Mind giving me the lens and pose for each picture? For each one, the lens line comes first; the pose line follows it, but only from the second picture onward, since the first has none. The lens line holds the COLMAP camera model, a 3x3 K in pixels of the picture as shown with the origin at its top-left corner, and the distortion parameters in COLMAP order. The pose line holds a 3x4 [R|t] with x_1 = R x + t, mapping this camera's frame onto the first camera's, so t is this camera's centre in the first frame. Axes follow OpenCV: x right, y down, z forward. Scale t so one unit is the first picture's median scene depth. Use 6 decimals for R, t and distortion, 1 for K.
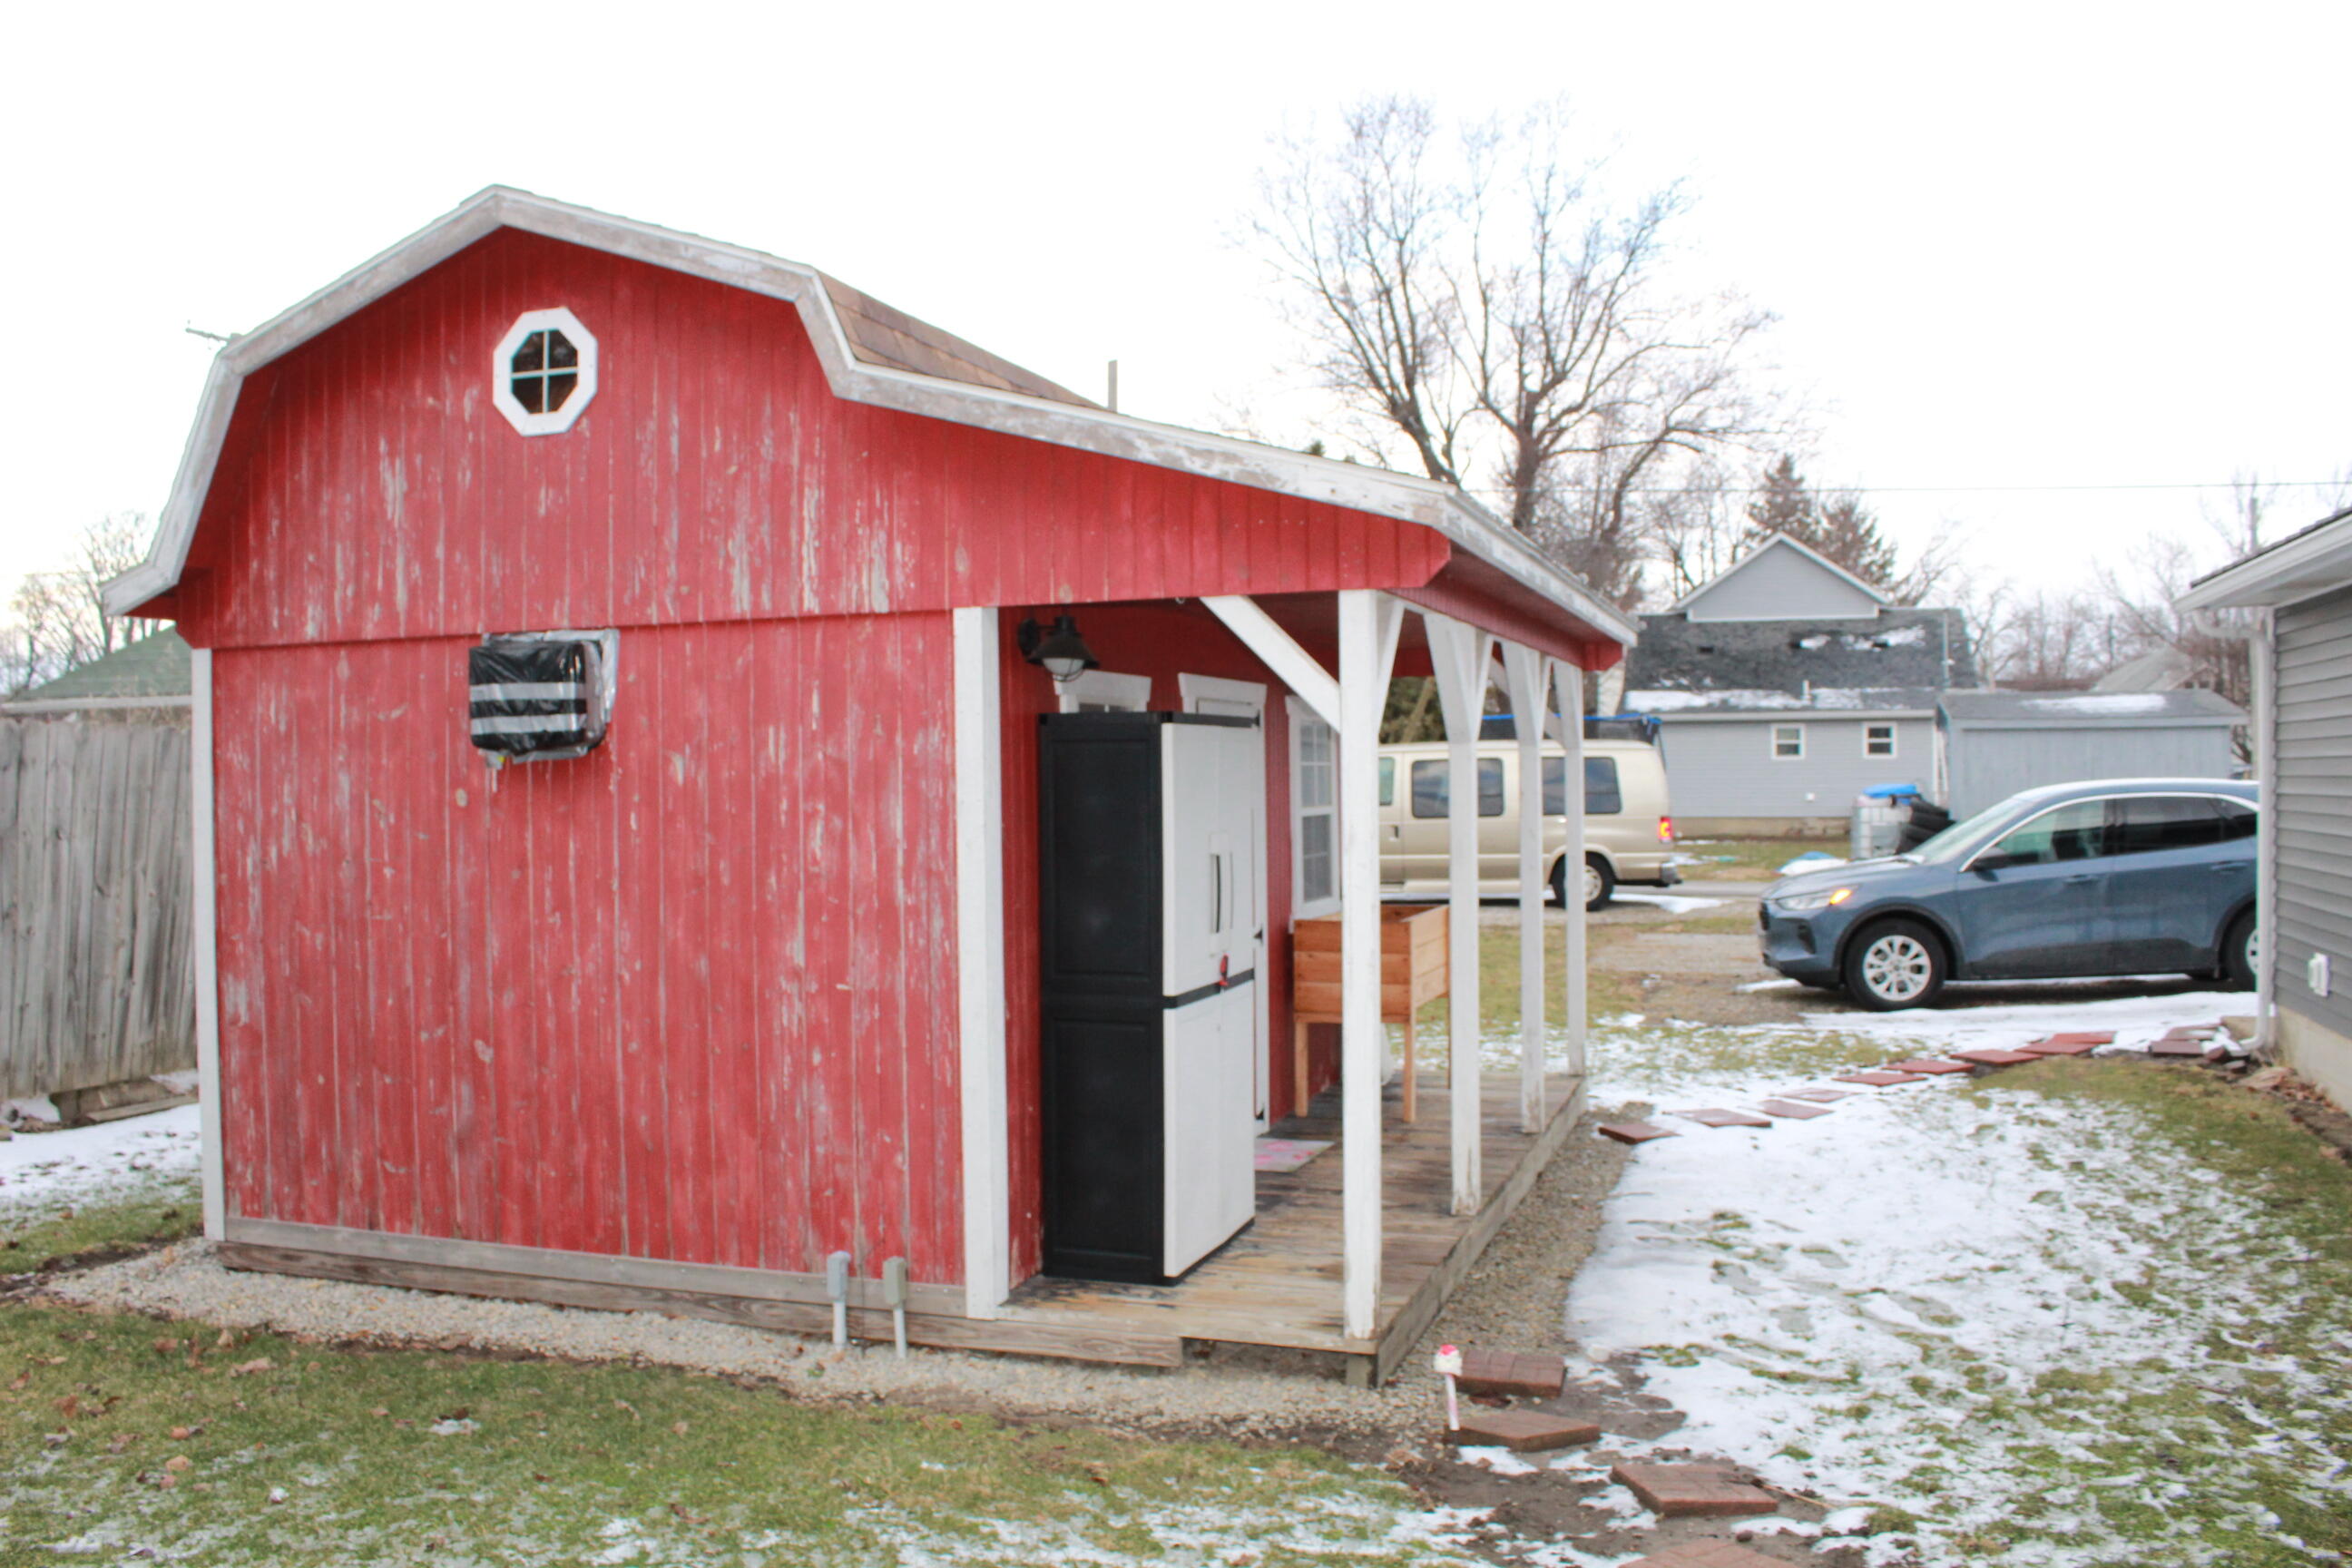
lens RADIAL K [[1949.4, 0, 1162.4], [0, 1949.4, 787.5], [0, 0, 1]] dist [-0.165696, 0.145268]
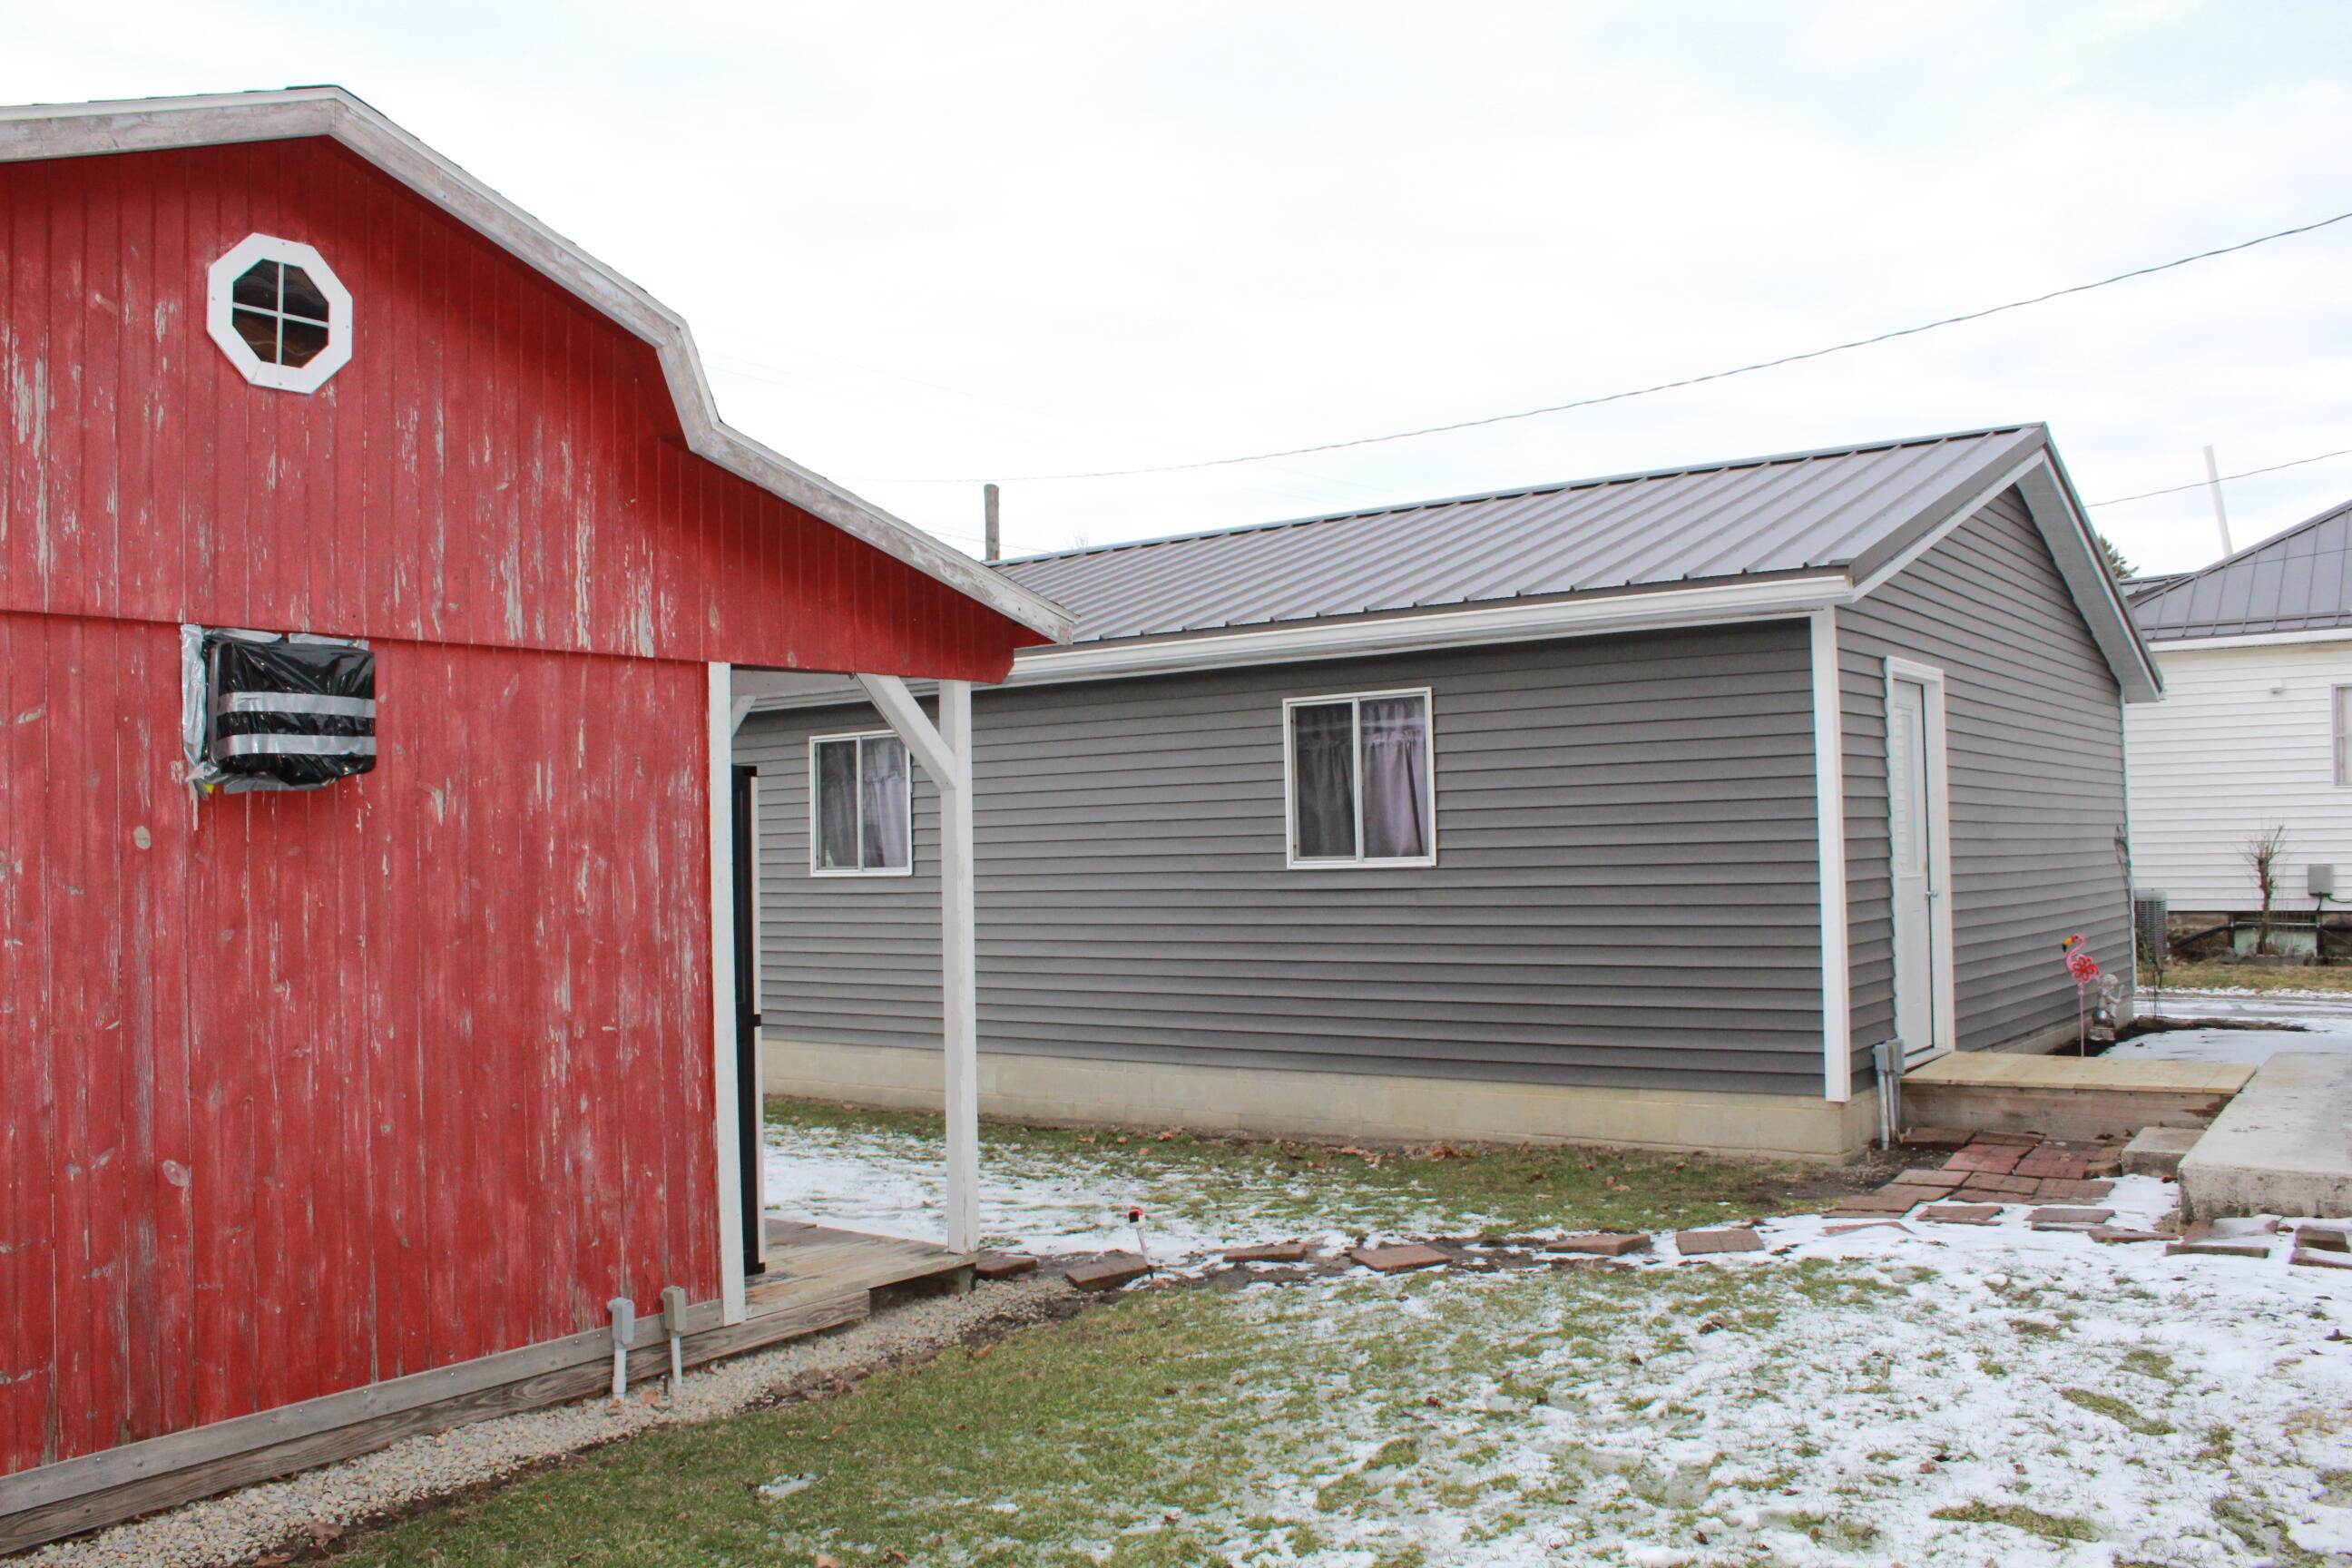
lens RADIAL K [[1960.9, 0, 1163.8], [0, 1960.9, 777.6], [0, 0, 1]] dist [-0.160760, 0.140891]
pose [[0.303629, 0.038504, 0.952012, -1.002247], [0.024379, 0.998542, -0.048161, 0.028687], [-0.952479, 0.037832, 0.302247, 0.416367]]
